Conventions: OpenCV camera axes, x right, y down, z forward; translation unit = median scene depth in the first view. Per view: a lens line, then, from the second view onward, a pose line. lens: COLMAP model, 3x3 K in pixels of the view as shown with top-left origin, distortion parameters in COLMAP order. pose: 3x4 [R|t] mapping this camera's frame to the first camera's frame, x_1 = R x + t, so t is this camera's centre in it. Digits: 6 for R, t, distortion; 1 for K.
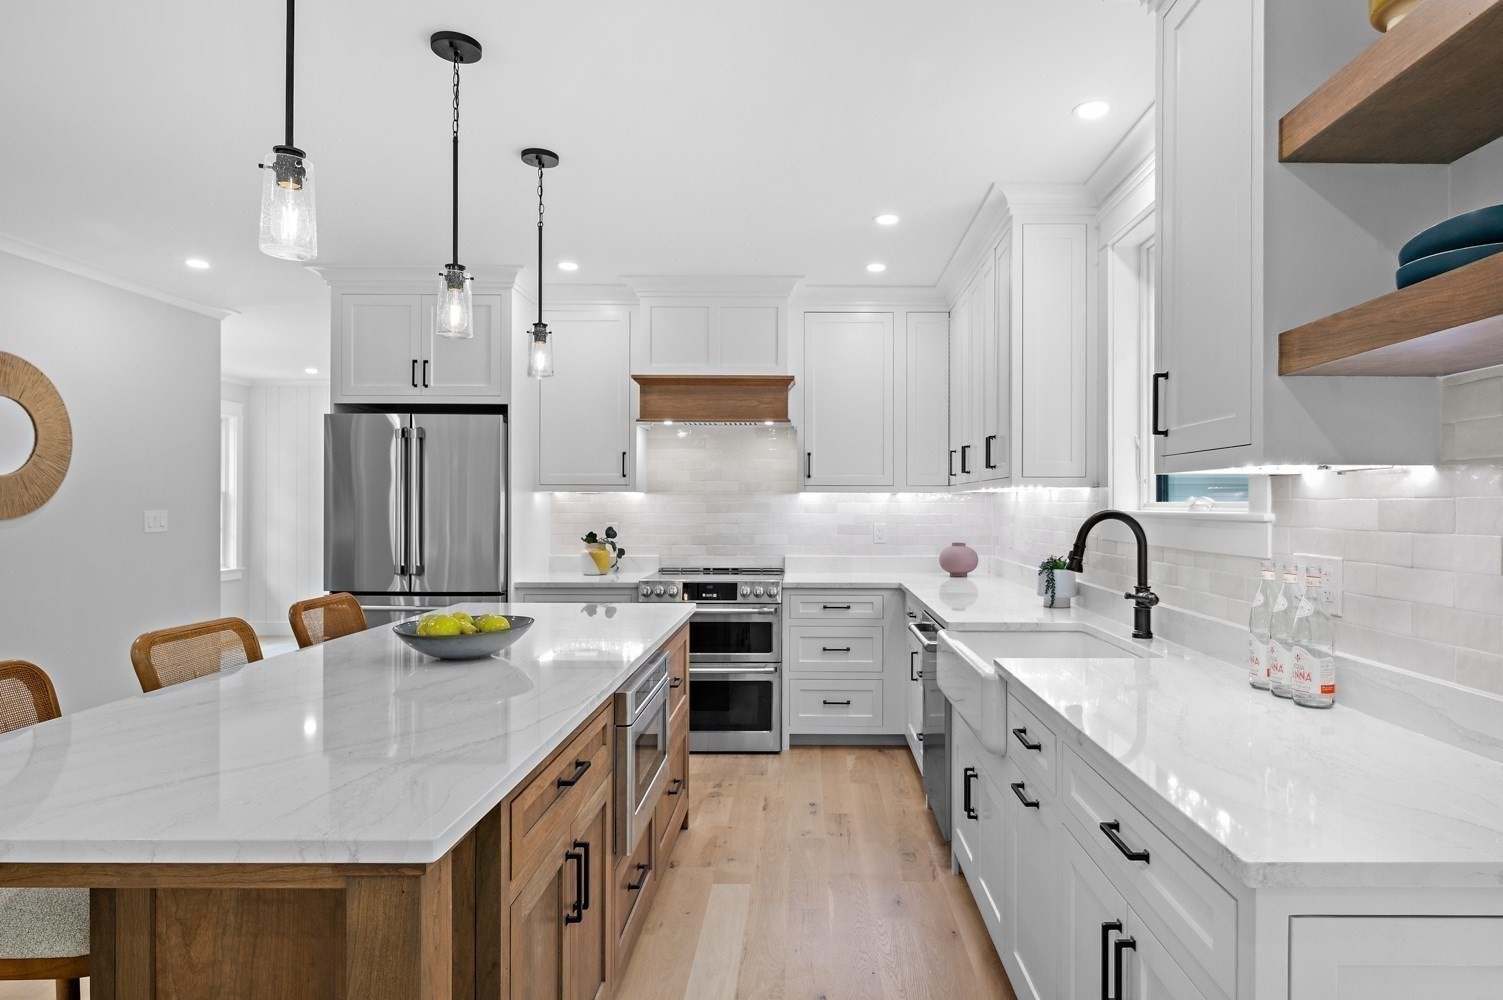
lens RADIAL K [[883.8, 0, 751.5], [0, 883.8, 500.0], [0, 0, 1]] dist [-0.002046, -0.000262]
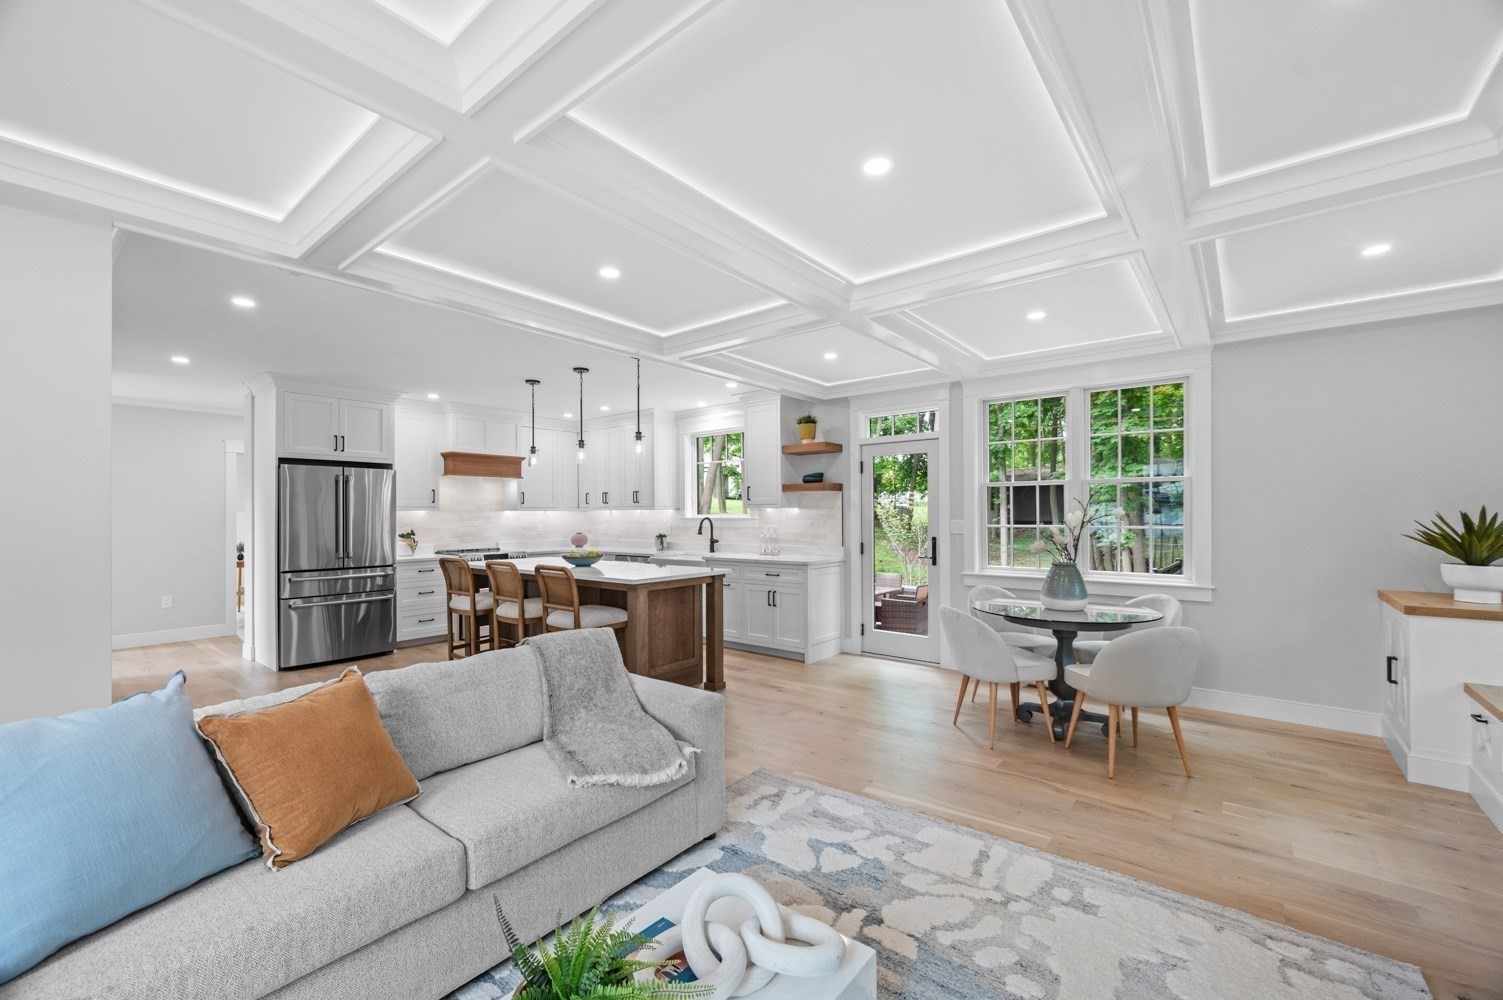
lens RADIAL K [[618.8, 0, 756.3], [0, 618.8, 512.9], [0, 0, 1]] dist [-0.000324, 0.000003]
pose [[0.607798, -0.002029, 0.794089, -0.808490], [0.002158, 0.999997, 0.000903, -0.004230], [-0.794089, 0.001165, 0.607800, -0.386807]]
